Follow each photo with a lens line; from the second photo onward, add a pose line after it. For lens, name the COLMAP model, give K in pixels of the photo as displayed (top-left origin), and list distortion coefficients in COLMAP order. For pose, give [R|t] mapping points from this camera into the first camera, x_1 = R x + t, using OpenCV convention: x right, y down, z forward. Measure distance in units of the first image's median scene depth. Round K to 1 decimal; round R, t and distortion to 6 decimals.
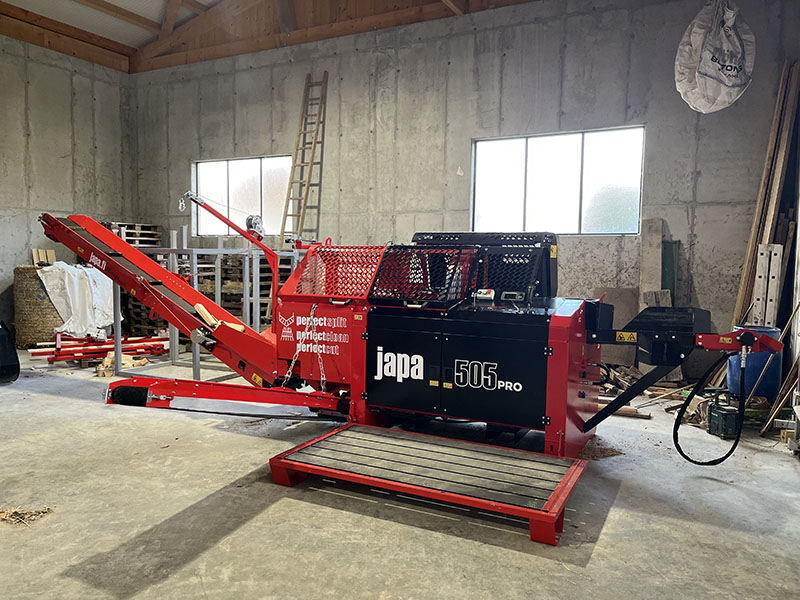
lens RADIAL K [[610.8, 0, 400.0], [0, 610.8, 300.0], [0, 0, 1]] dist [0.004069, -0.005014]
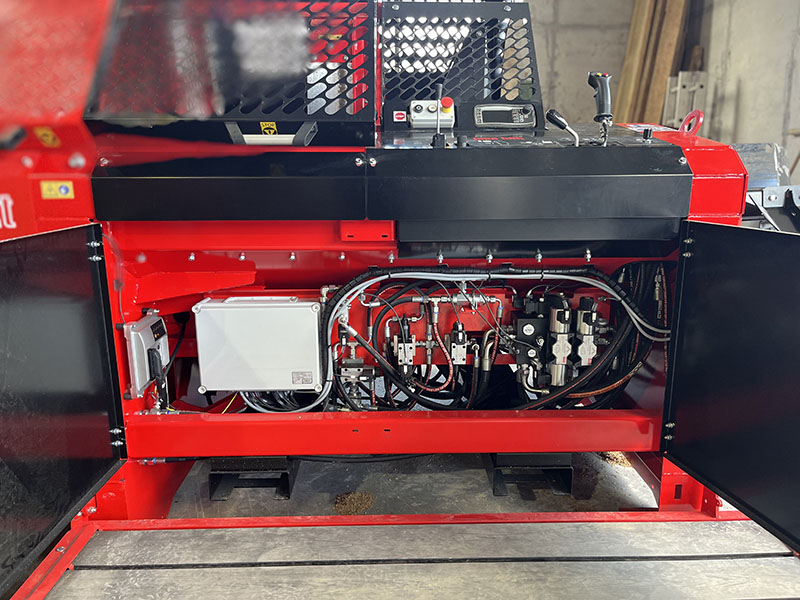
lens RADIAL K [[610.8, 0, 400.0], [0, 610.8, 300.0], [0, 0, 1]] dist [0.004069, -0.005014]
pose [[0.878054, -0.122979, 0.462490, -0.058324], [0.047672, 0.984088, 0.171168, 0.033551], [-0.476181, -0.128246, 0.869945, 0.573427]]
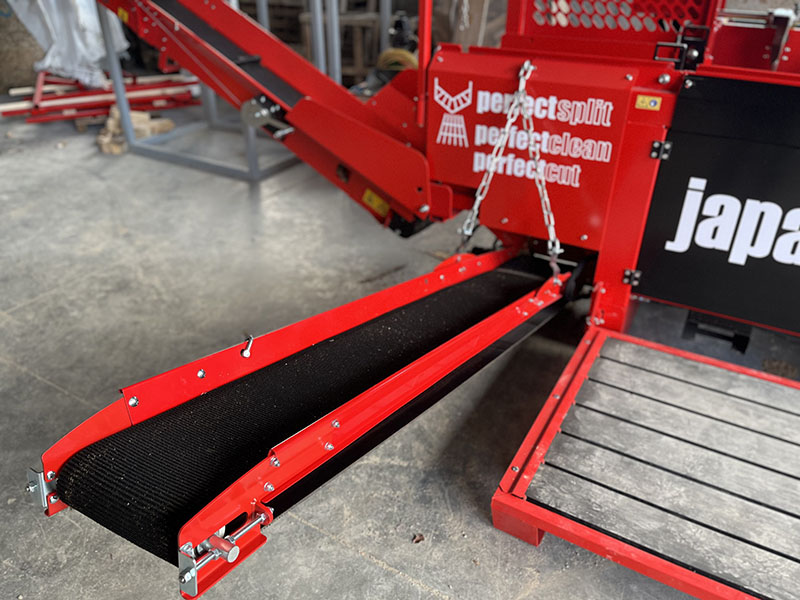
lens RADIAL K [[597.7, 0, 400.7], [0, 597.7, 310.9], [0, 0, 1]] dist [0.048170, -0.065771]
pose [[0.998407, 0.022132, -0.051903, -0.185563], [0.004379, 0.886695, 0.462333, -0.031459], [0.056255, -0.461824, 0.885186, 0.498321]]
